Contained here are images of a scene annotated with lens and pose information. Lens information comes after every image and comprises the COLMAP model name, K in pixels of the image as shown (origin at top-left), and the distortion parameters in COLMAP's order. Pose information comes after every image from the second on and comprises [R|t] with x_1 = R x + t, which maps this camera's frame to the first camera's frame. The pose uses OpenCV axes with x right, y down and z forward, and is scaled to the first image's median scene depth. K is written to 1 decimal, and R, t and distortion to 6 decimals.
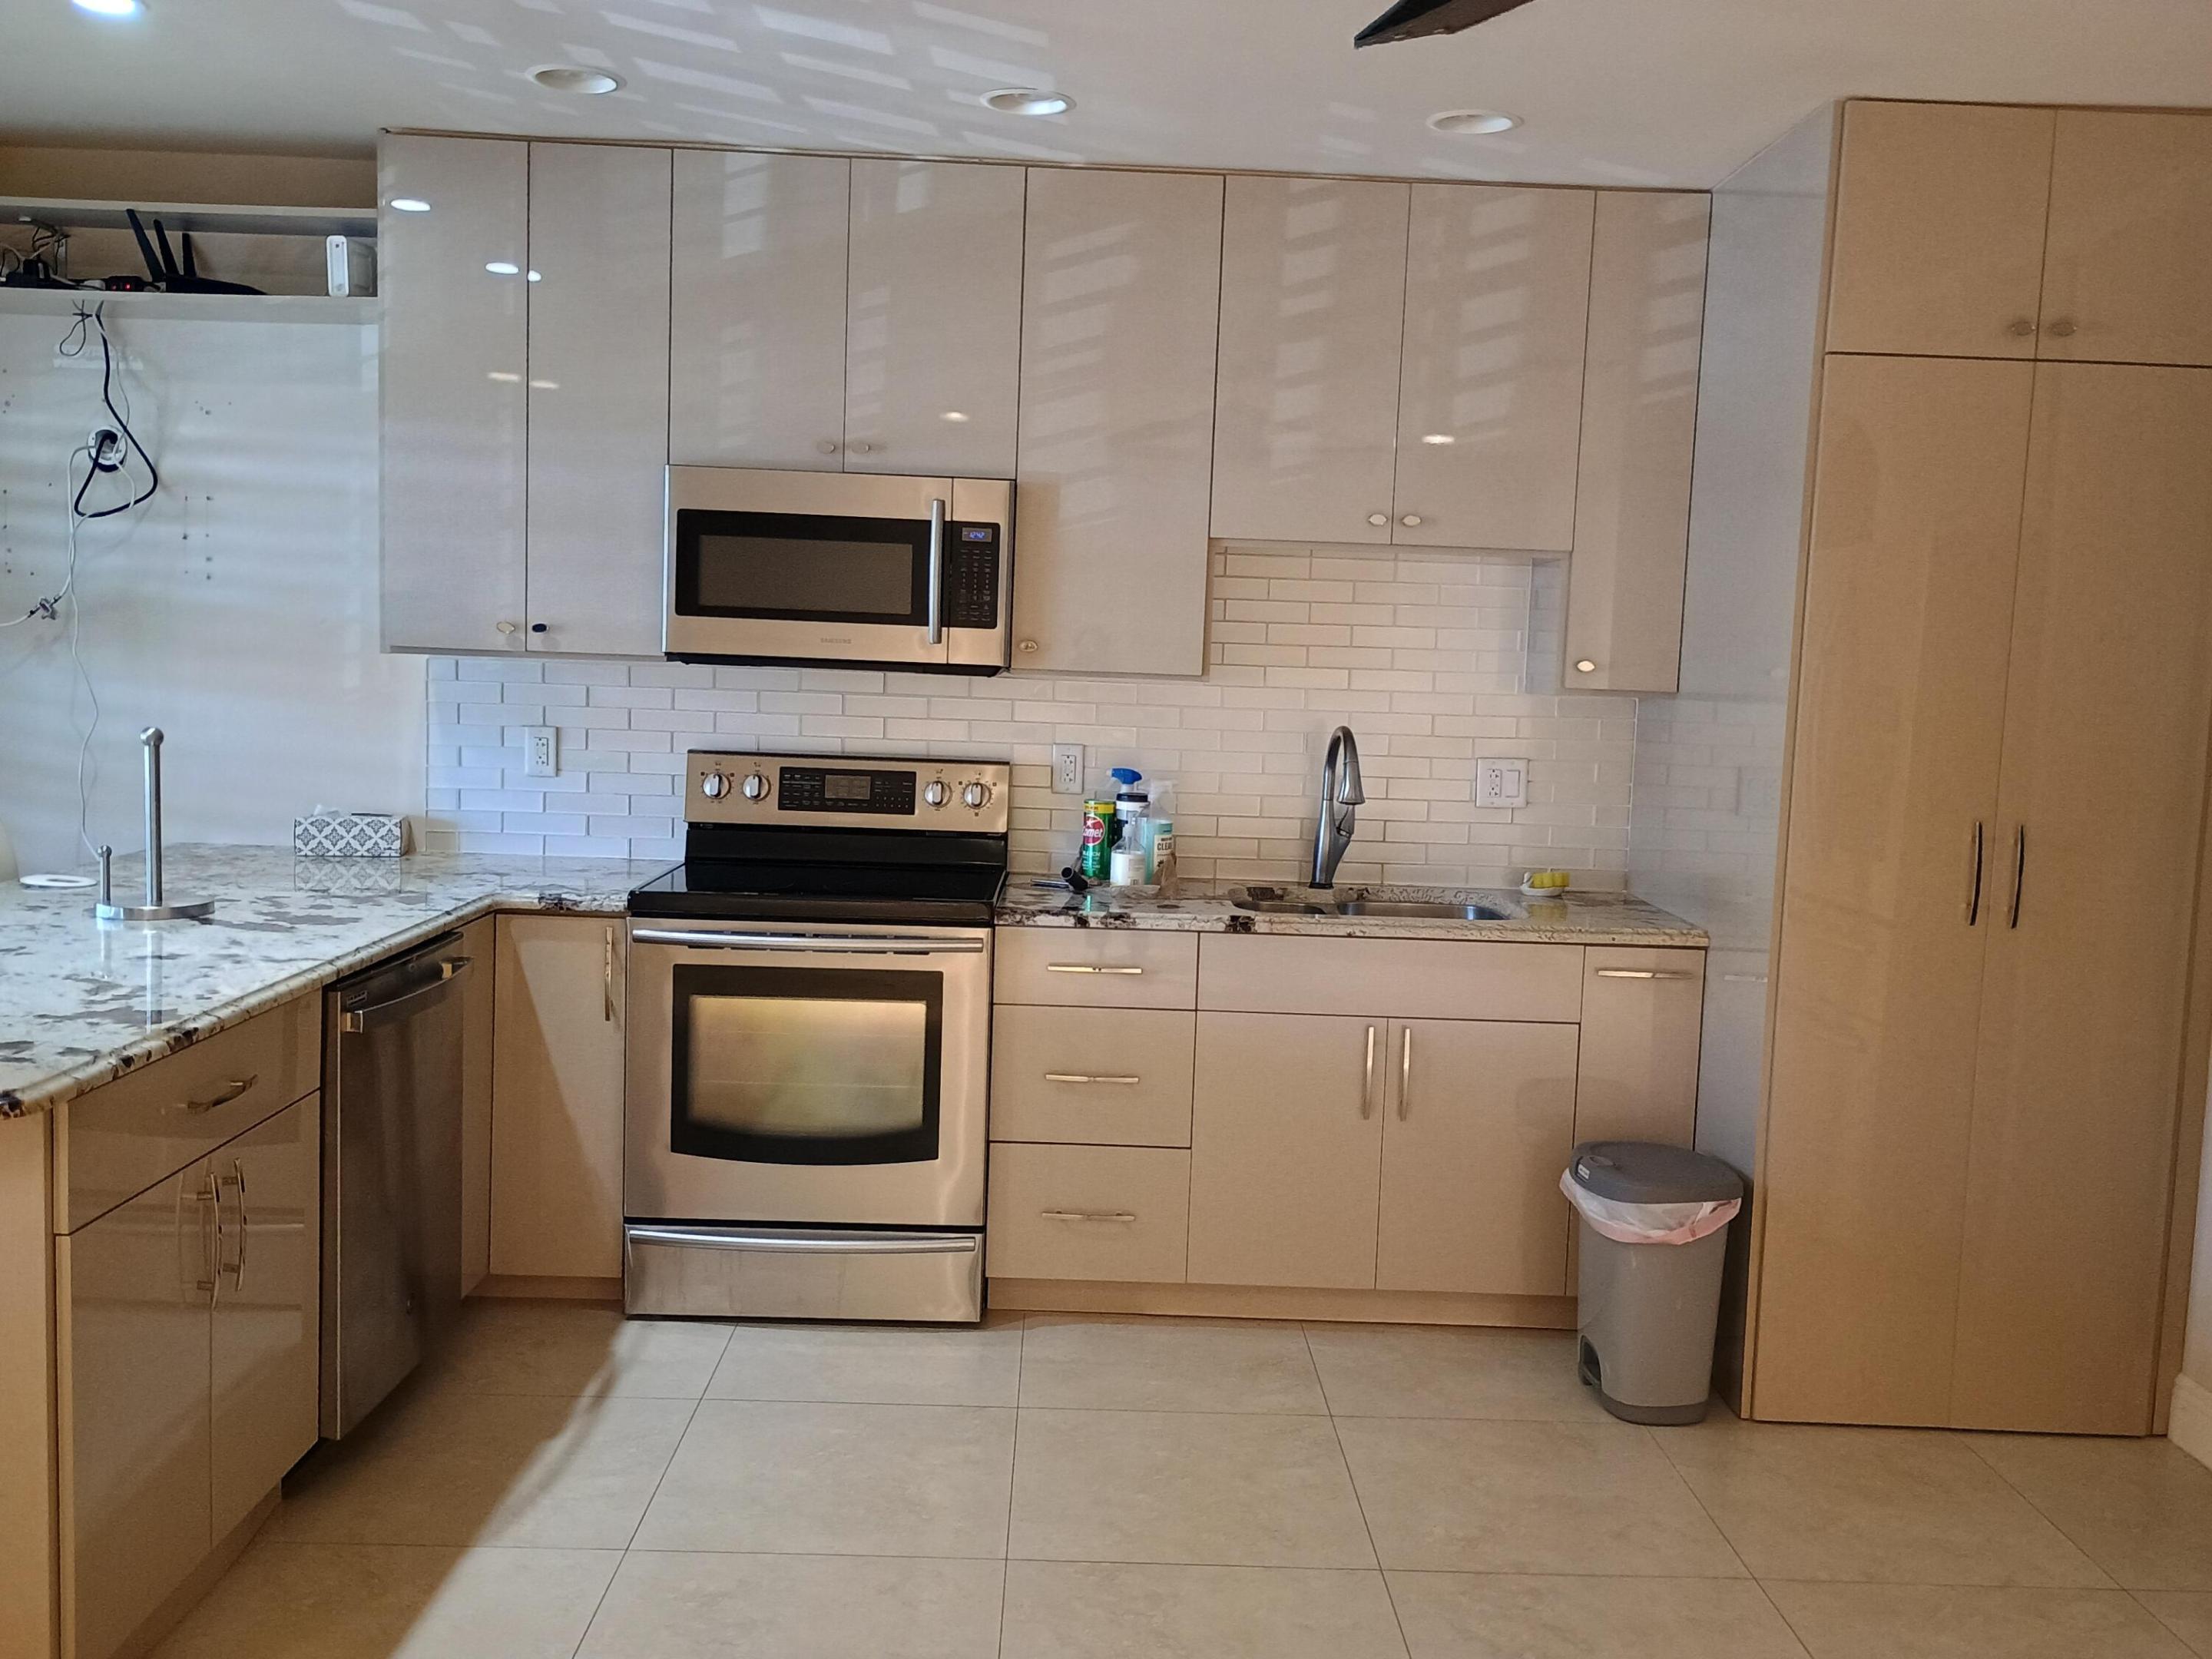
lens RADIAL K [[1905.1, 0, 1118.4], [0, 1905.1, 822.8], [0, 0, 1]] dist [0.060422, -0.072390]
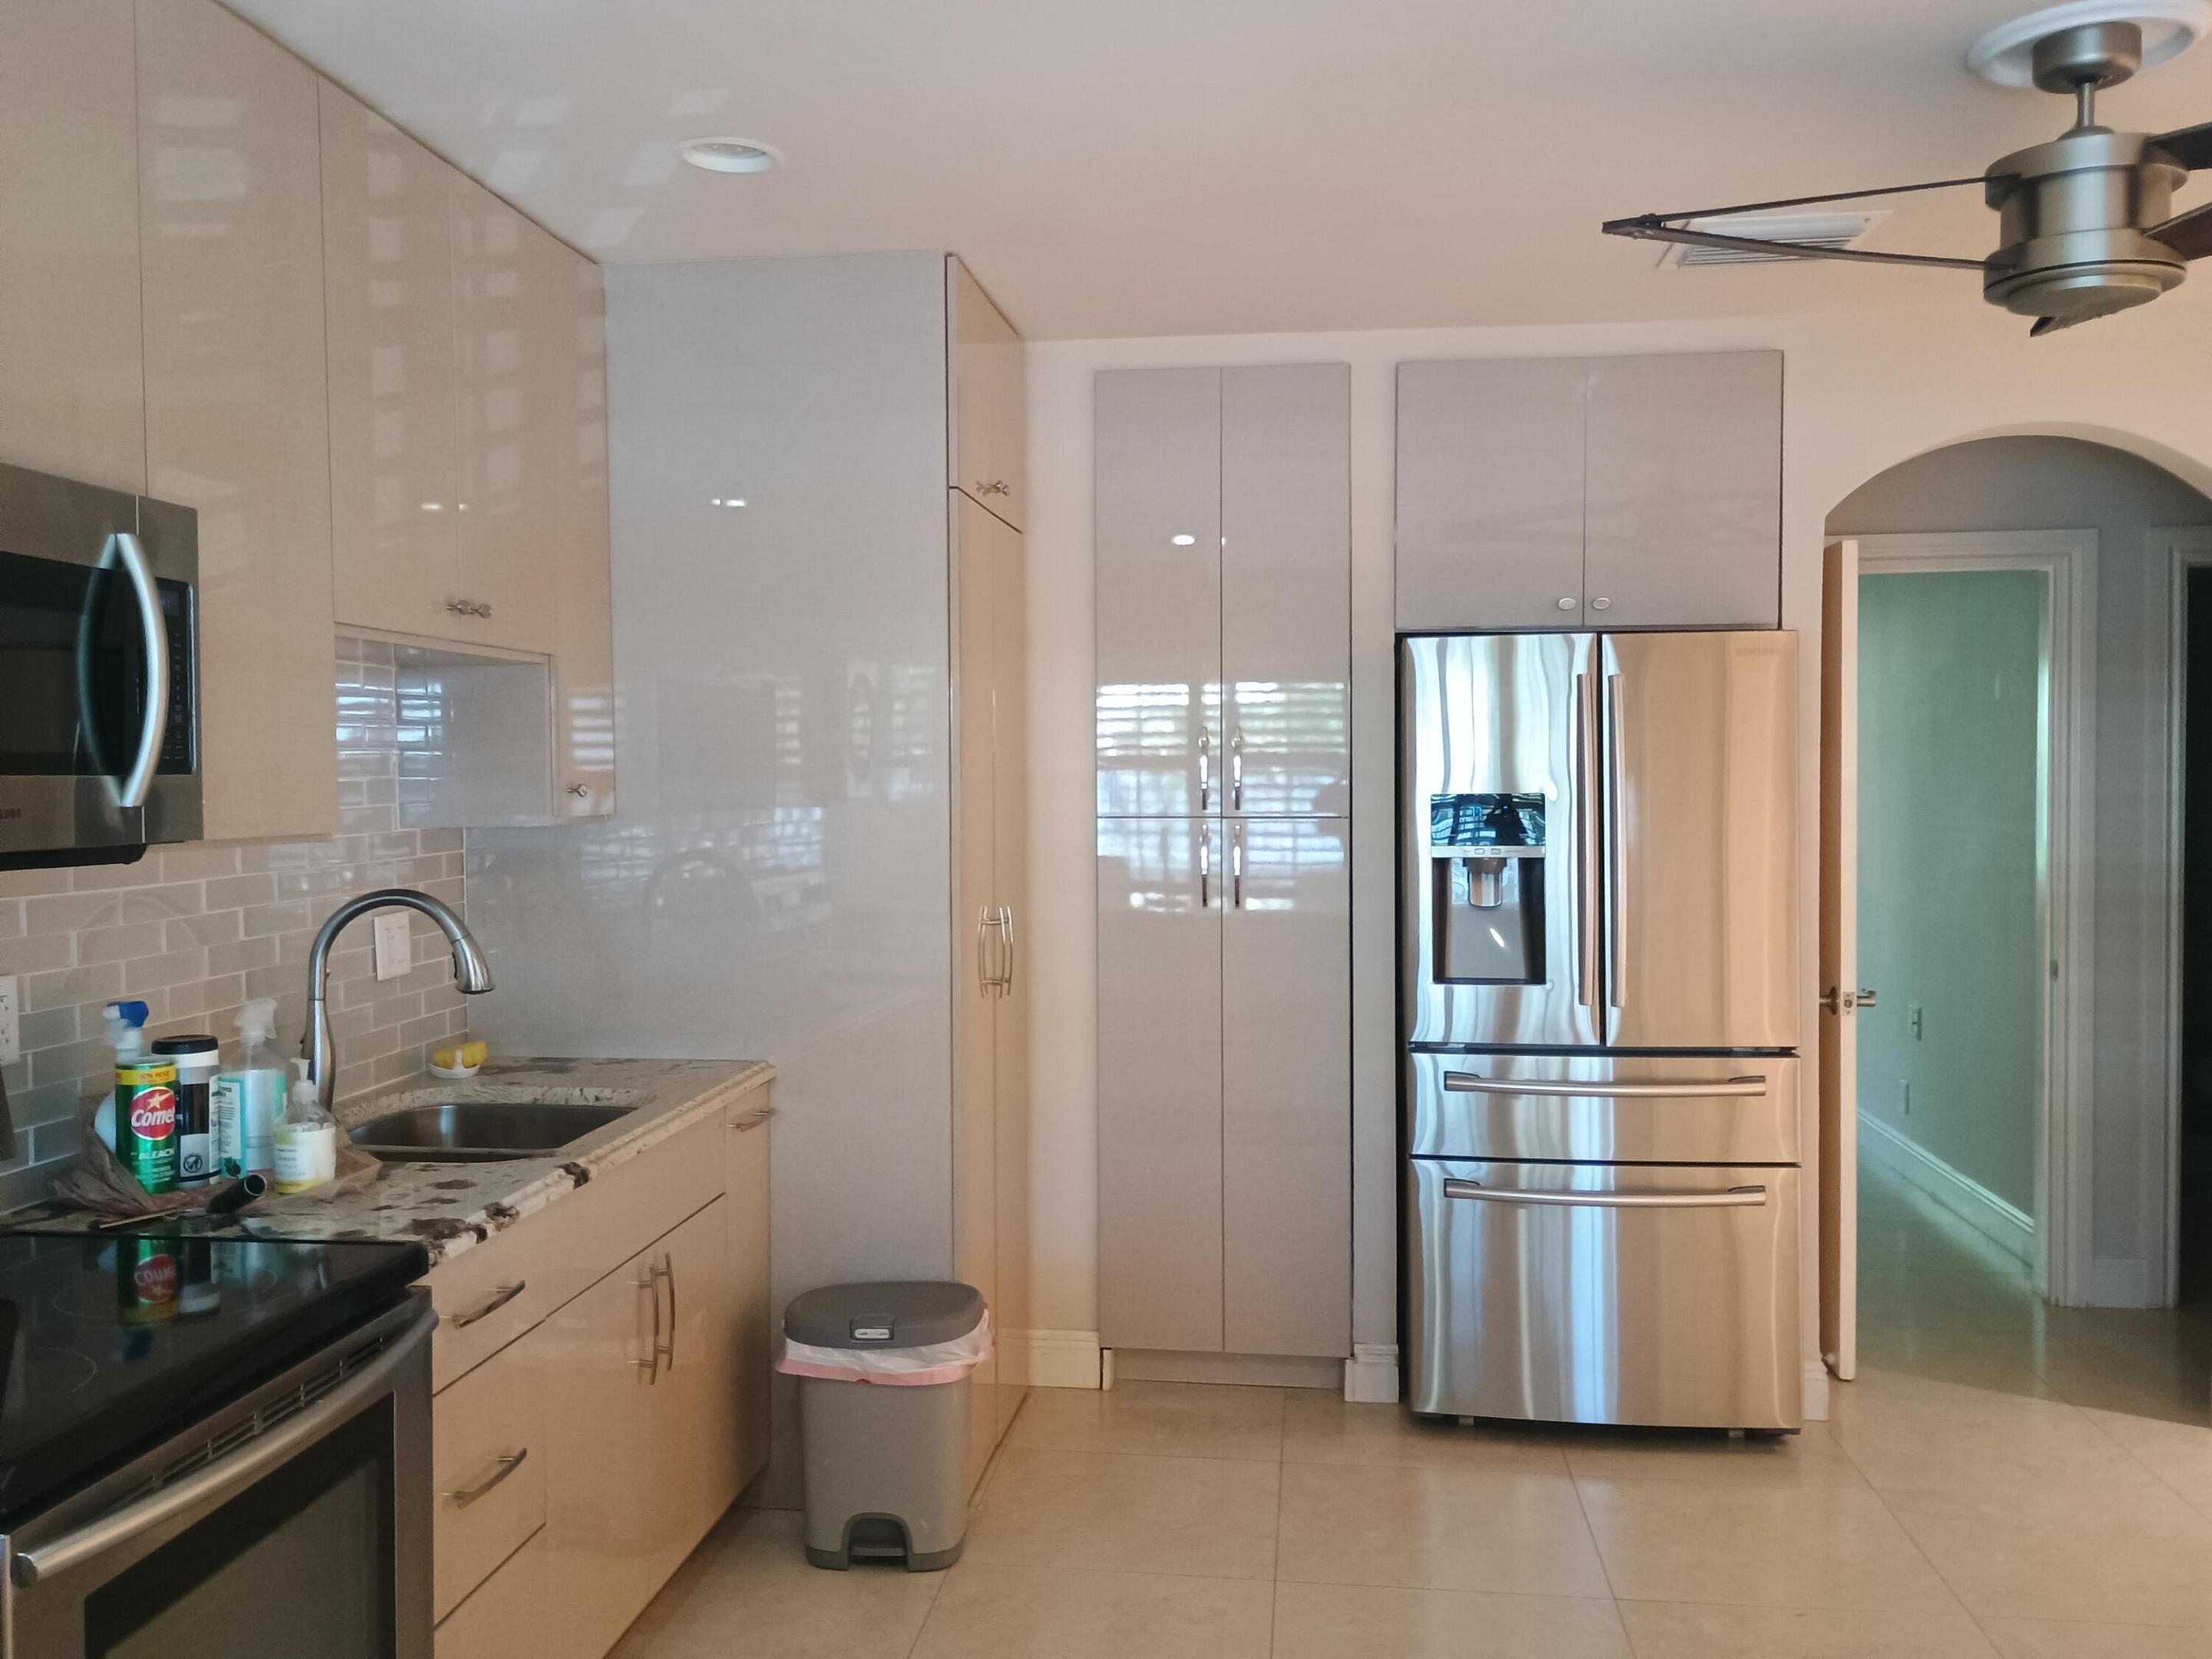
lens RADIAL K [[1905.1, 0, 1078.1], [0, 1905.1, 834.0], [0, 0, 1]] dist [0.060422, -0.072390]
pose [[0.149382, -0.070965, 0.986230, -0.578296], [0.100842, 0.993314, 0.056201, -0.090412], [-0.983624, 0.091058, 0.155540, 0.668642]]
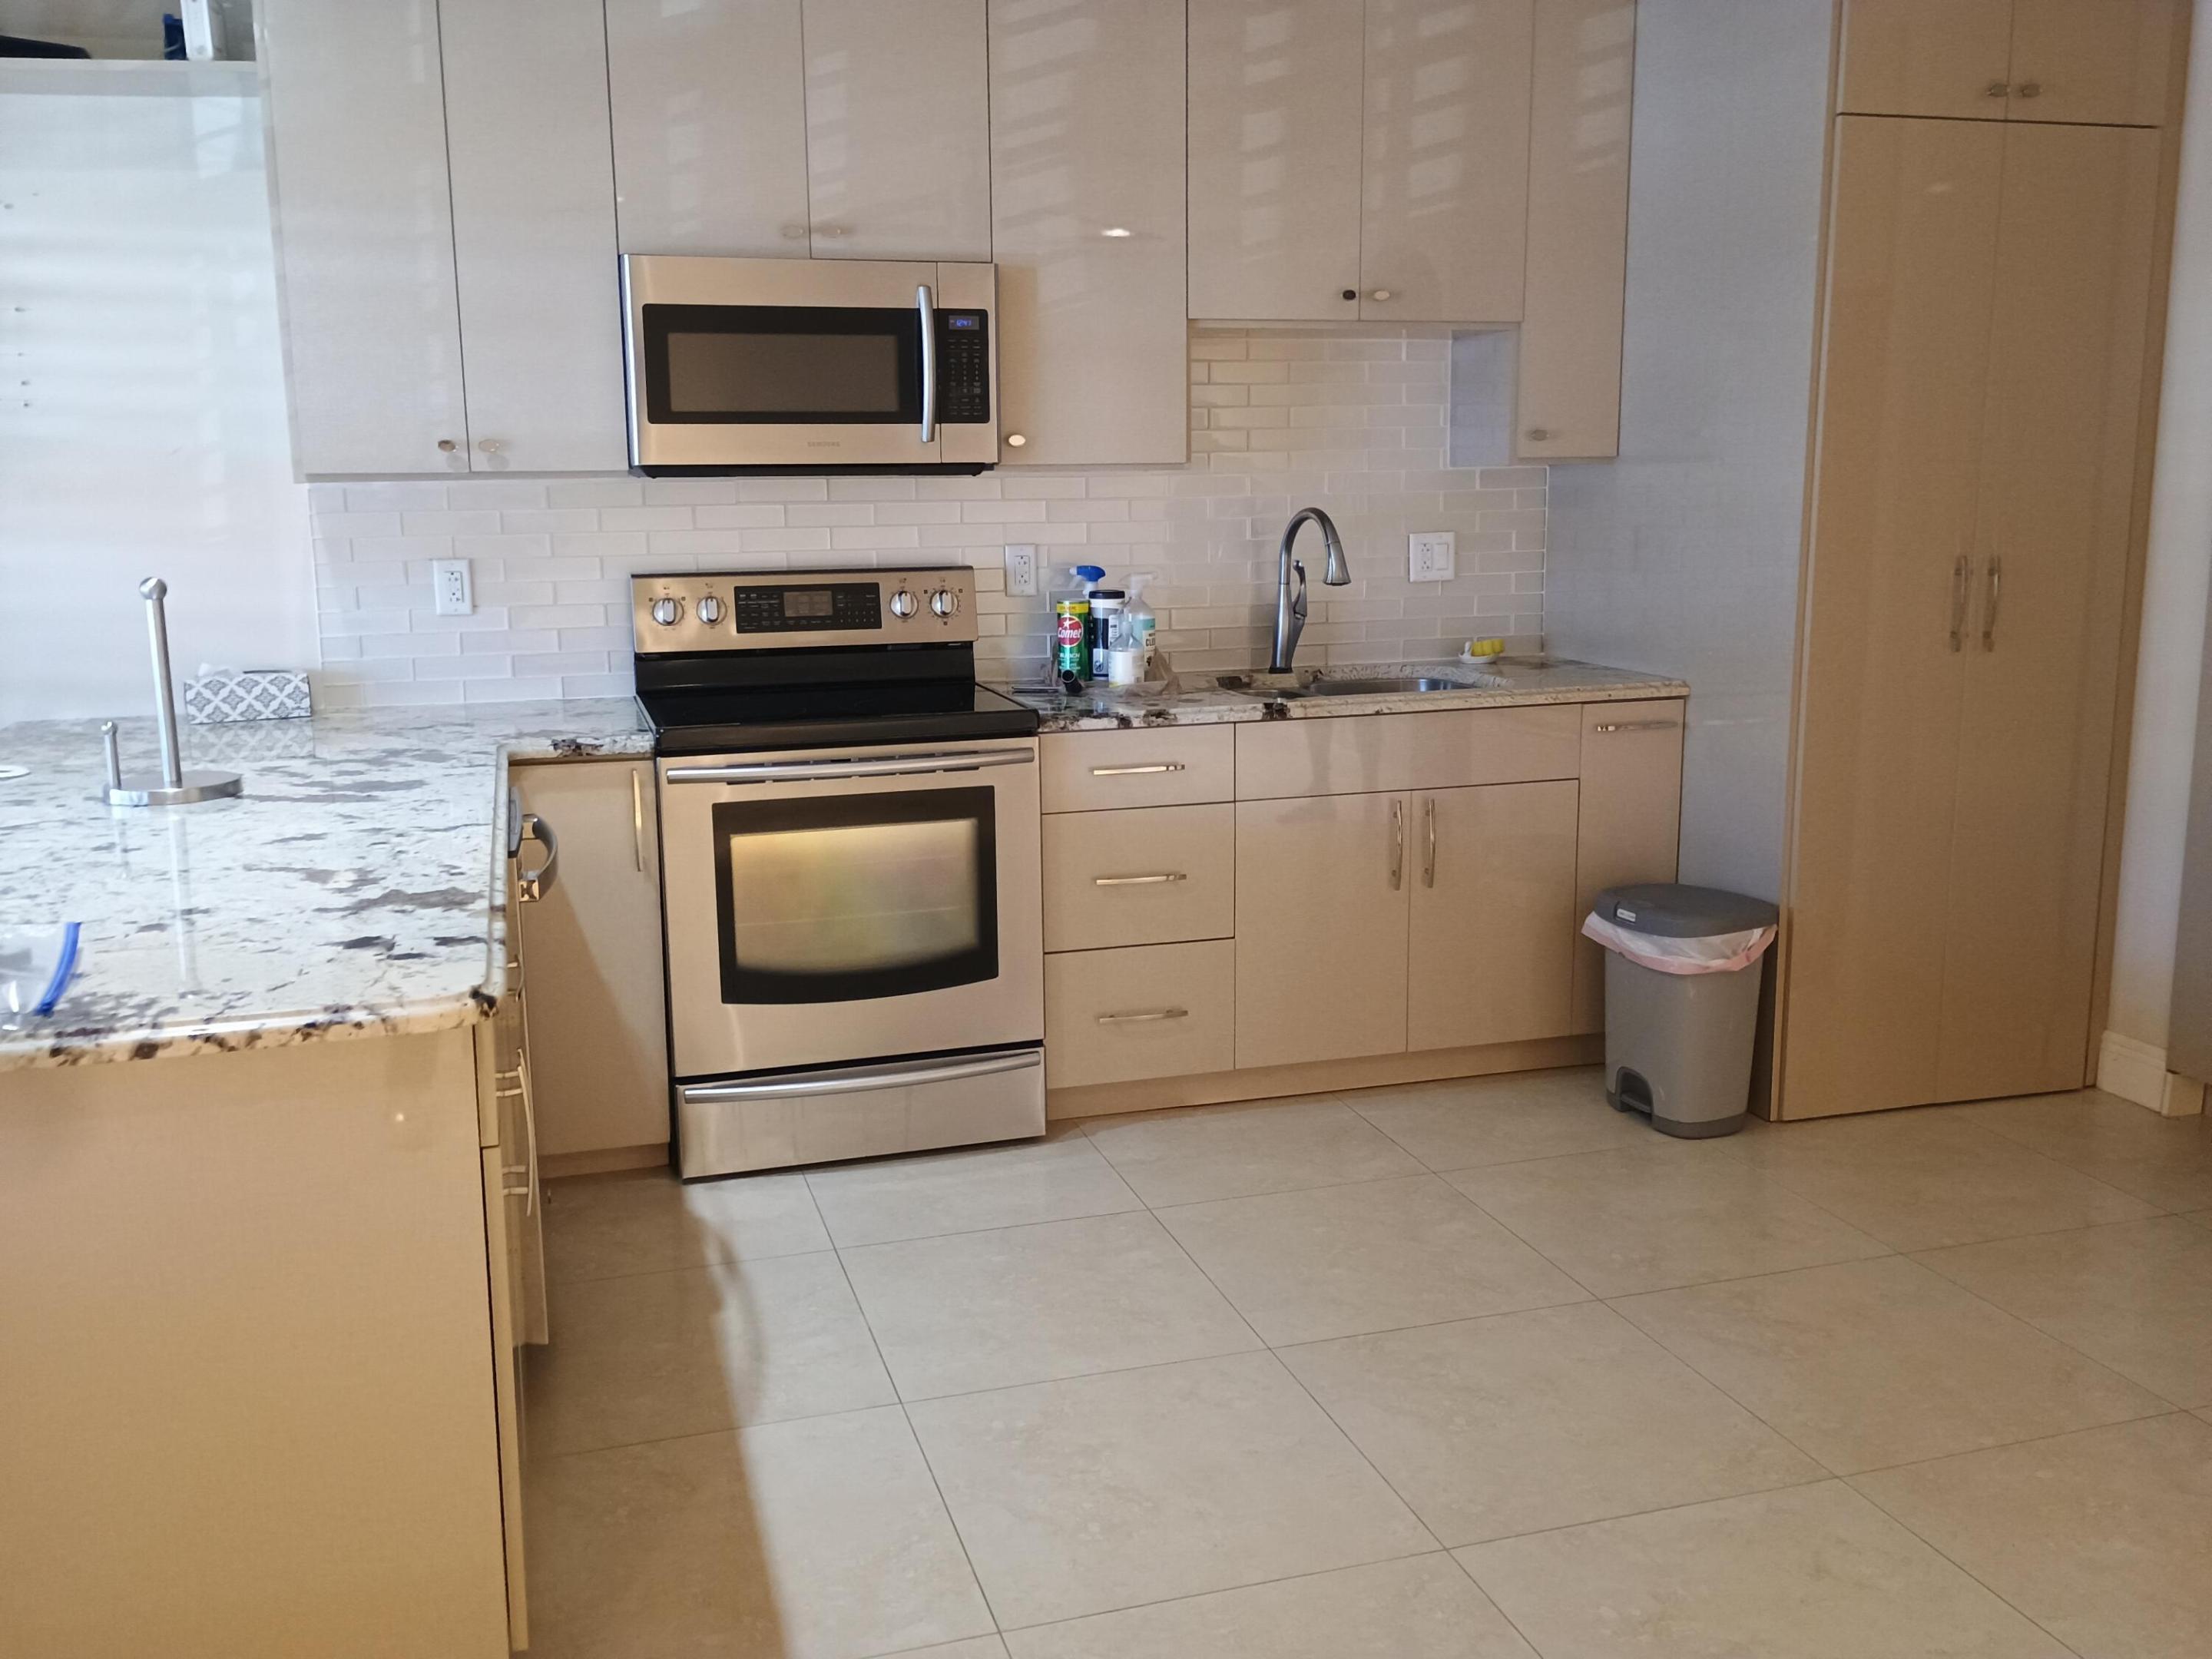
lens RADIAL K [[1905.1, 0, 1073.5], [0, 1905.1, 795.7], [0, 0, 1]] dist [0.060422, -0.072390]
pose [[0.963364, -0.093657, 0.251314, -0.281955], [0.072150, 0.993003, 0.093487, -0.003646], [-0.258311, -0.071930, 0.963380, 0.059665]]
